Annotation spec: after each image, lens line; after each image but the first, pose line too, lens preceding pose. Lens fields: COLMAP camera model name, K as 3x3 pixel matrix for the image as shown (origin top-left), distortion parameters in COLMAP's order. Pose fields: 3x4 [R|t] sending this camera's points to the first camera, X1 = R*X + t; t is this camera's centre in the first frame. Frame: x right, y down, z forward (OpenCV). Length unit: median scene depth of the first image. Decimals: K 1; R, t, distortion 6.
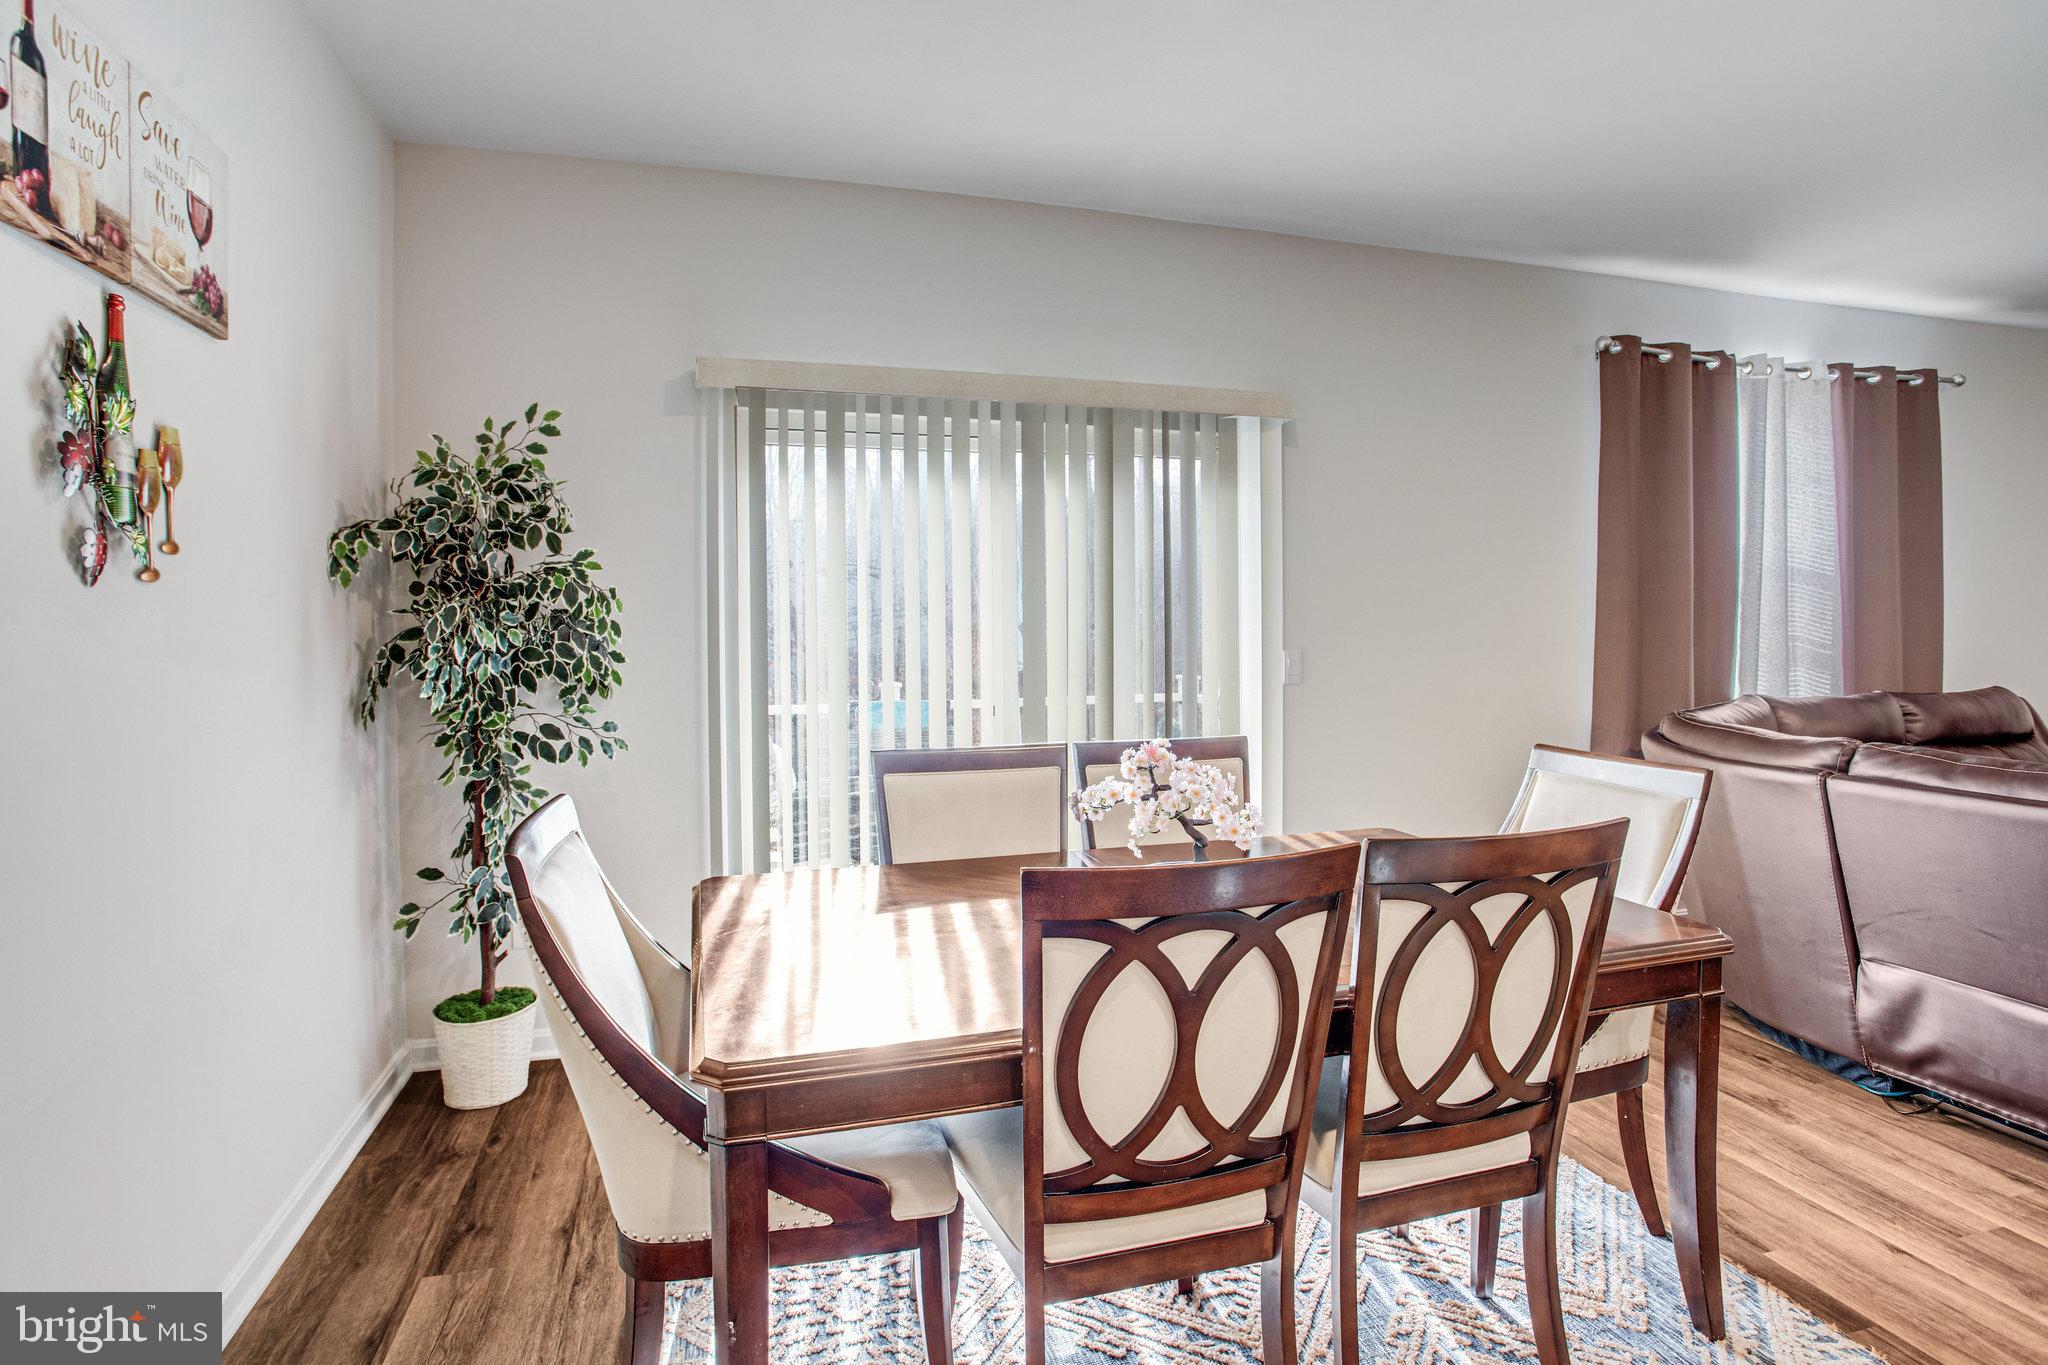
lens RADIAL K [[999.5, 0, 1022.7], [0, 999.5, 600.2], [0, 0, 1]] dist [-0.003918, 0.000156]
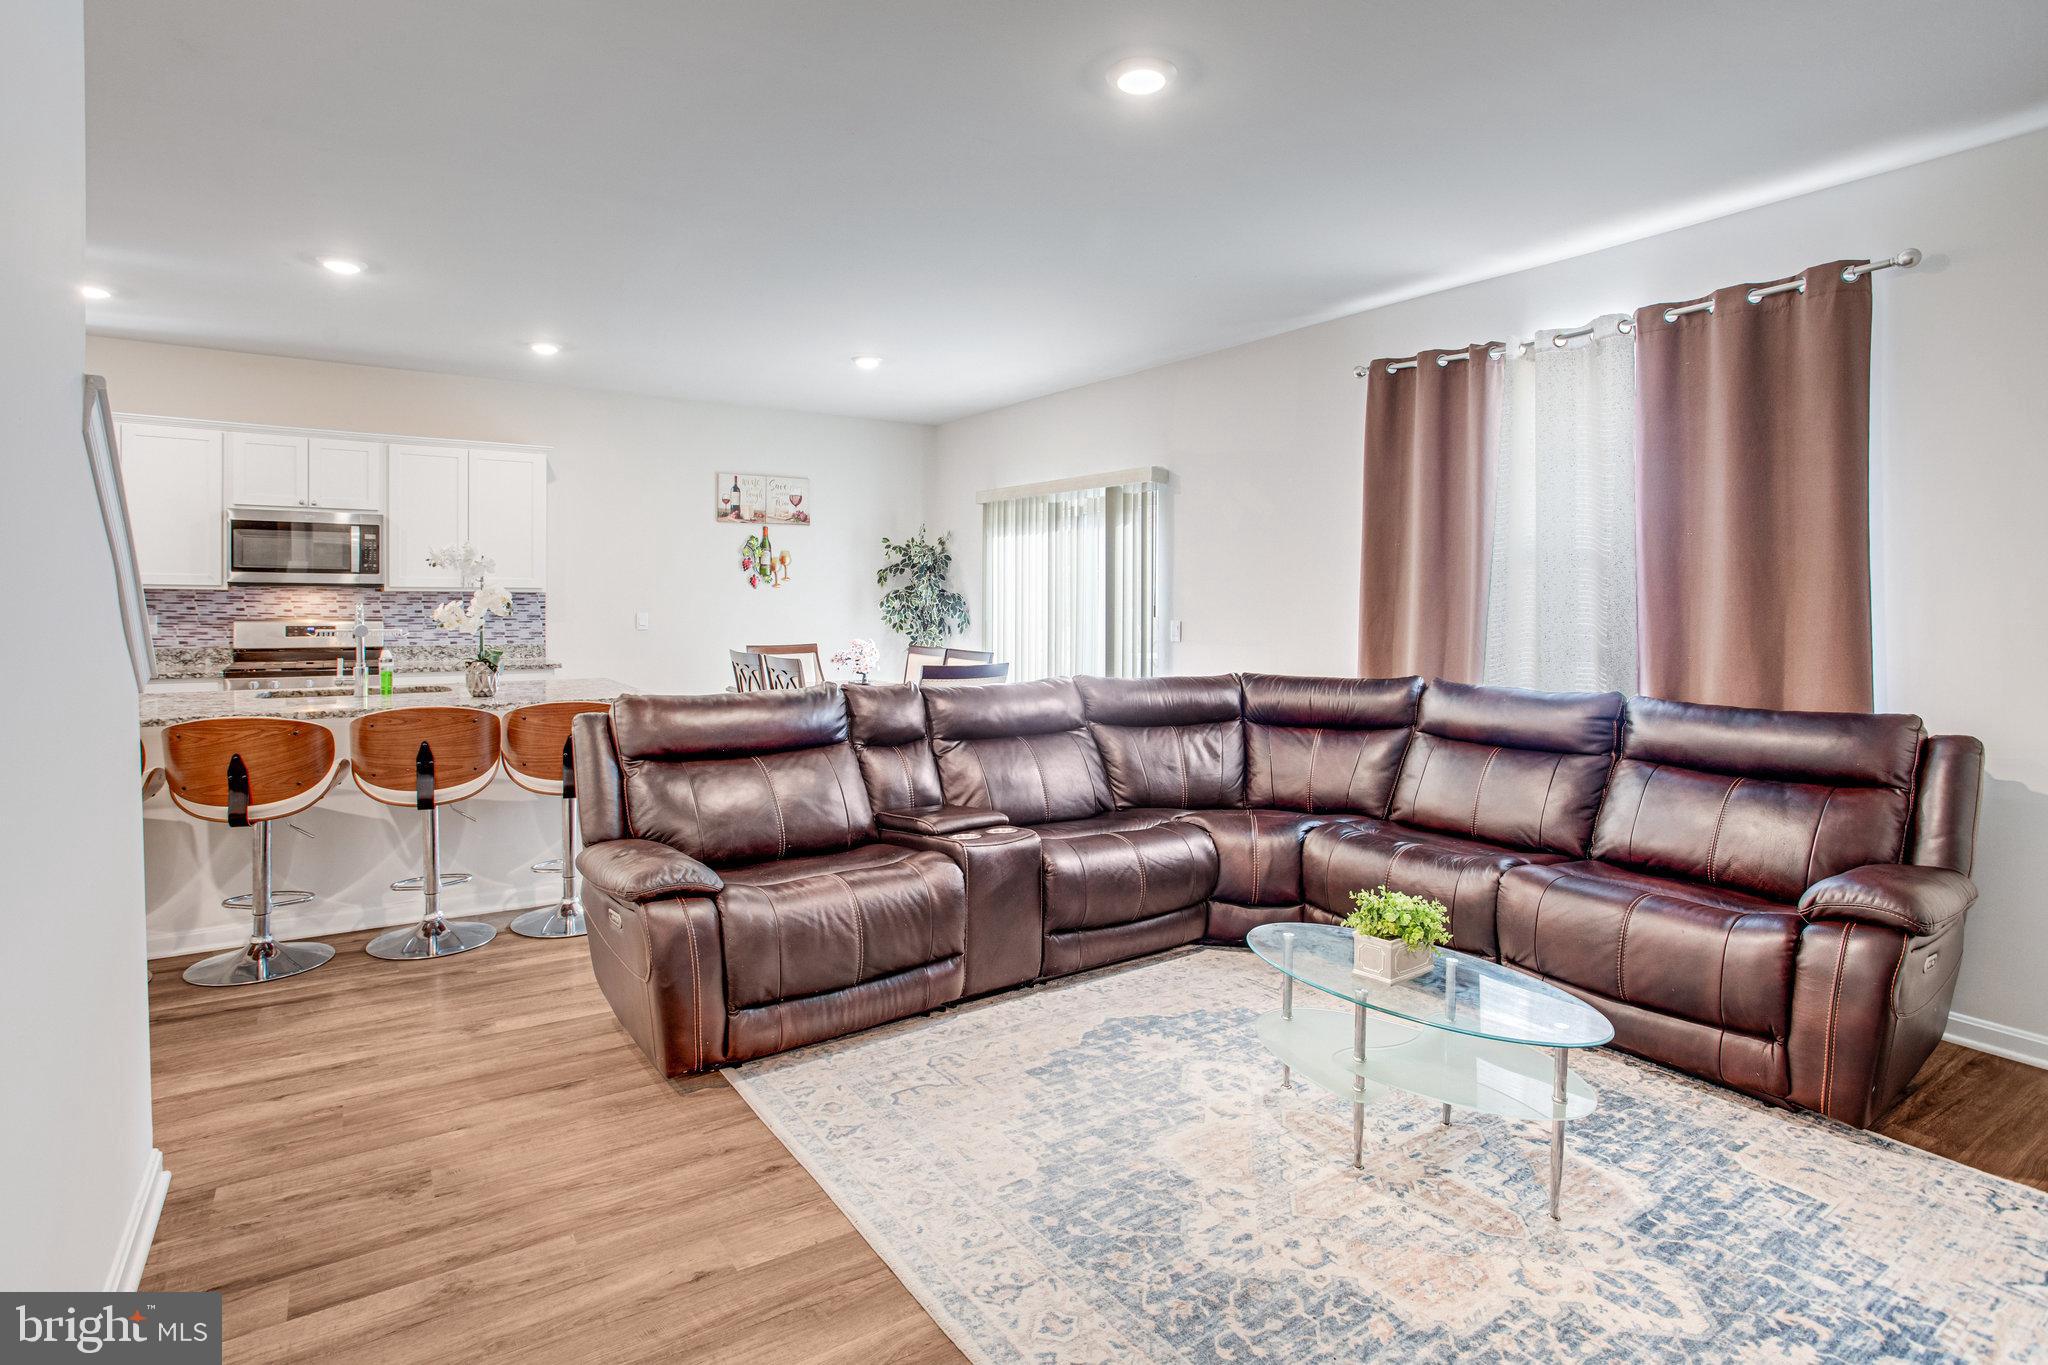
lens RADIAL K [[999.5, 0, 1022.7], [0, 999.5, 600.2], [0, 0, 1]] dist [-0.003918, 0.000156]
pose [[0.329663, -0.000848, -0.944098, 1.463580], [-0.003788, 0.999990, -0.002221, 0.017547], [0.944091, 0.004308, 0.329656, 0.218011]]
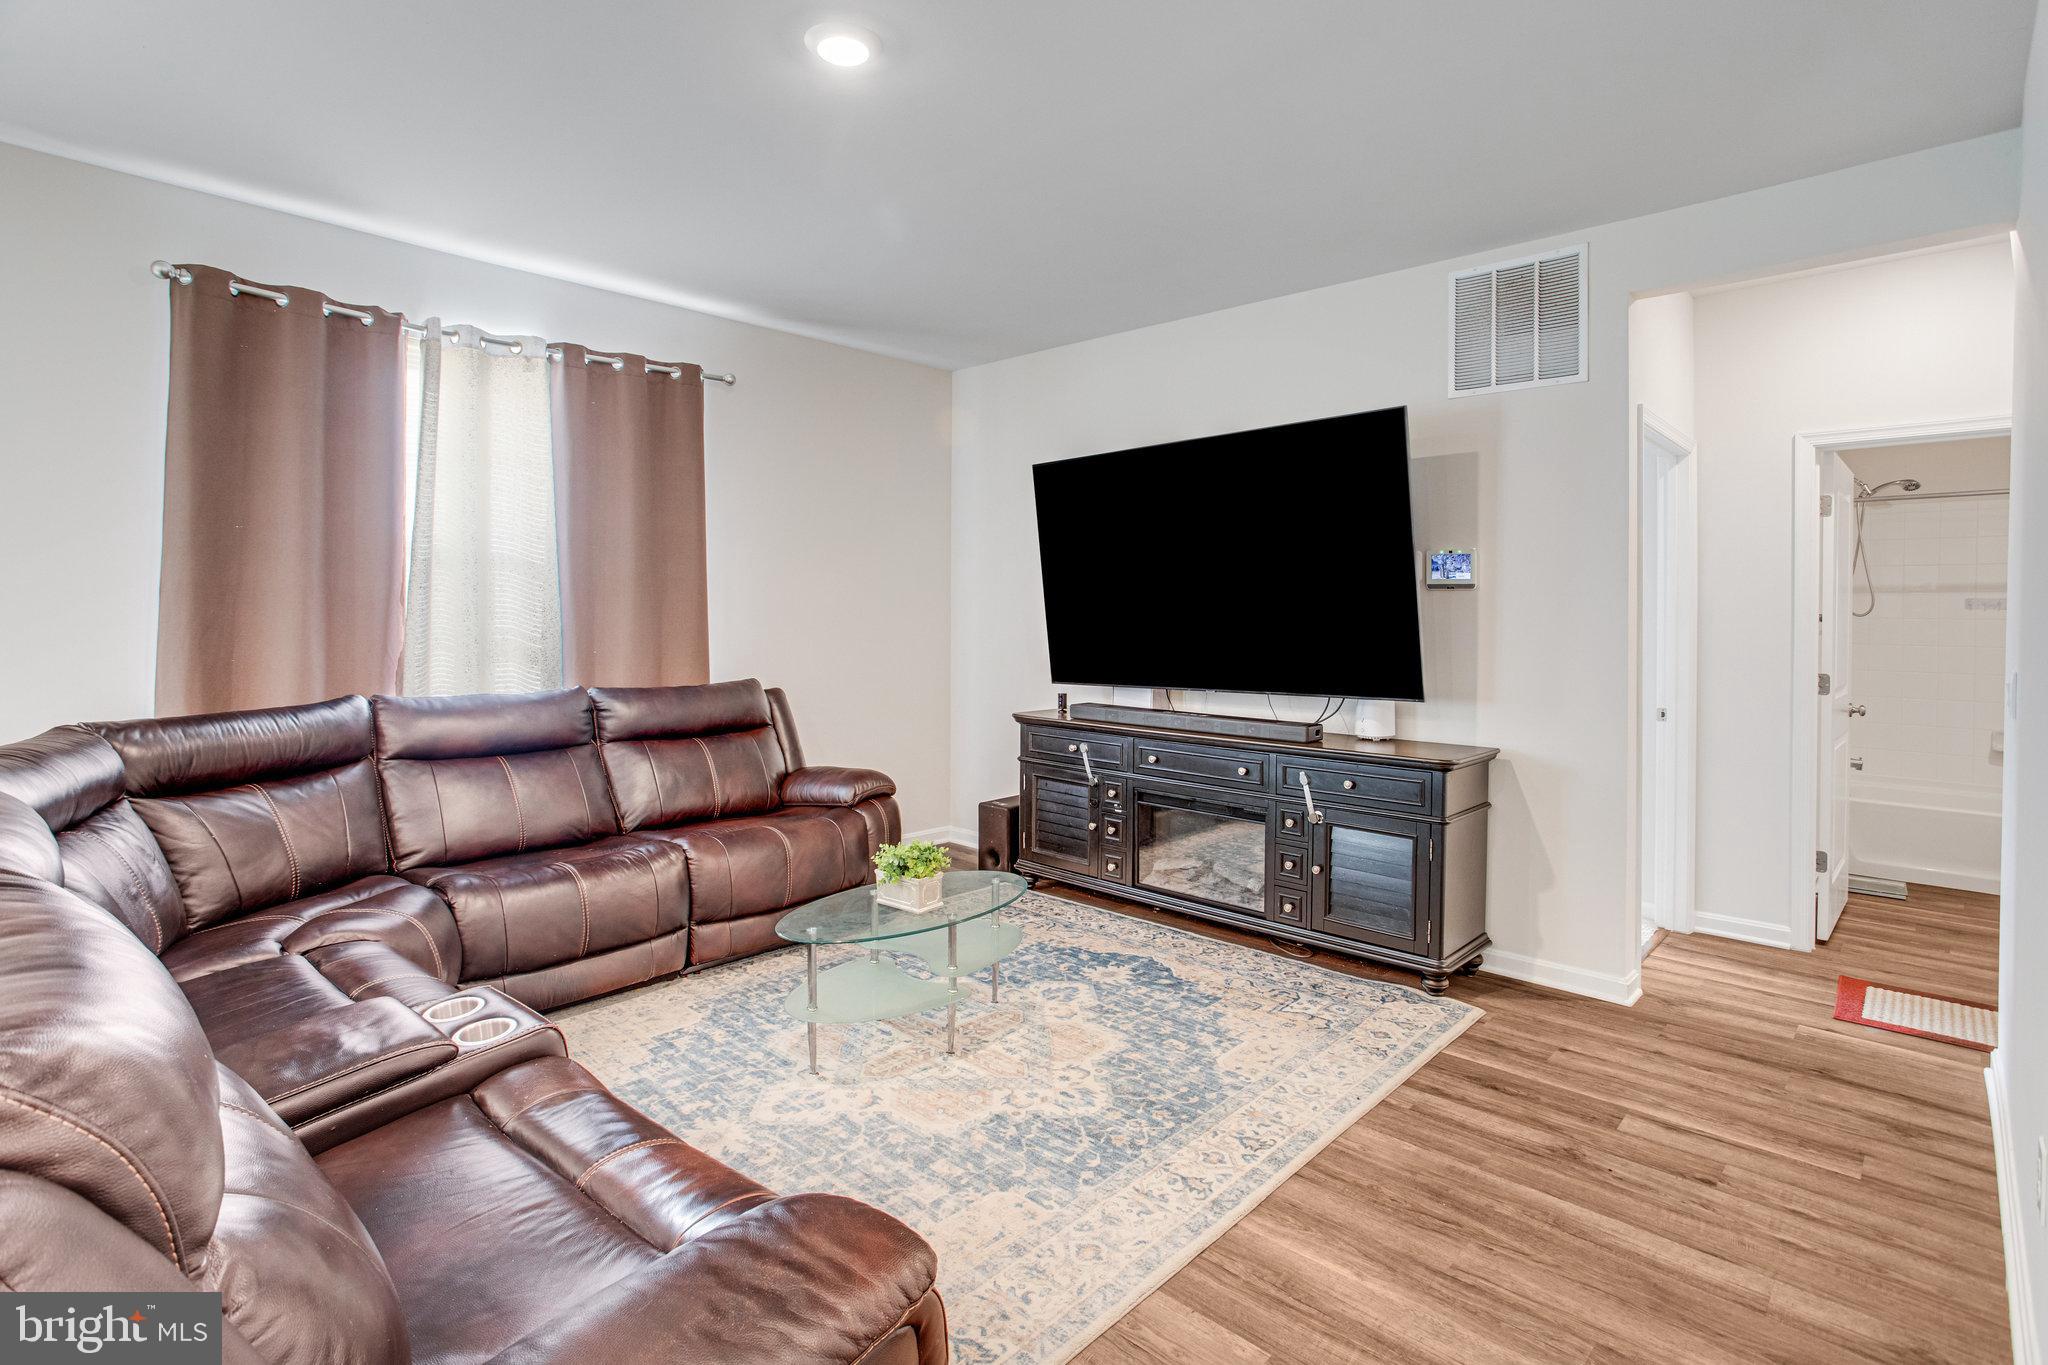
lens RADIAL K [[999.5, 0, 1022.7], [0, 999.5, 600.2], [0, 0, 1]] dist [-0.003918, 0.000156]
pose [[0.866950, 0.007988, 0.498331, 0.727744], [-0.006836, 0.999968, -0.004137, 0.010458], [-0.498349, 0.000180, 0.866977, -0.051106]]
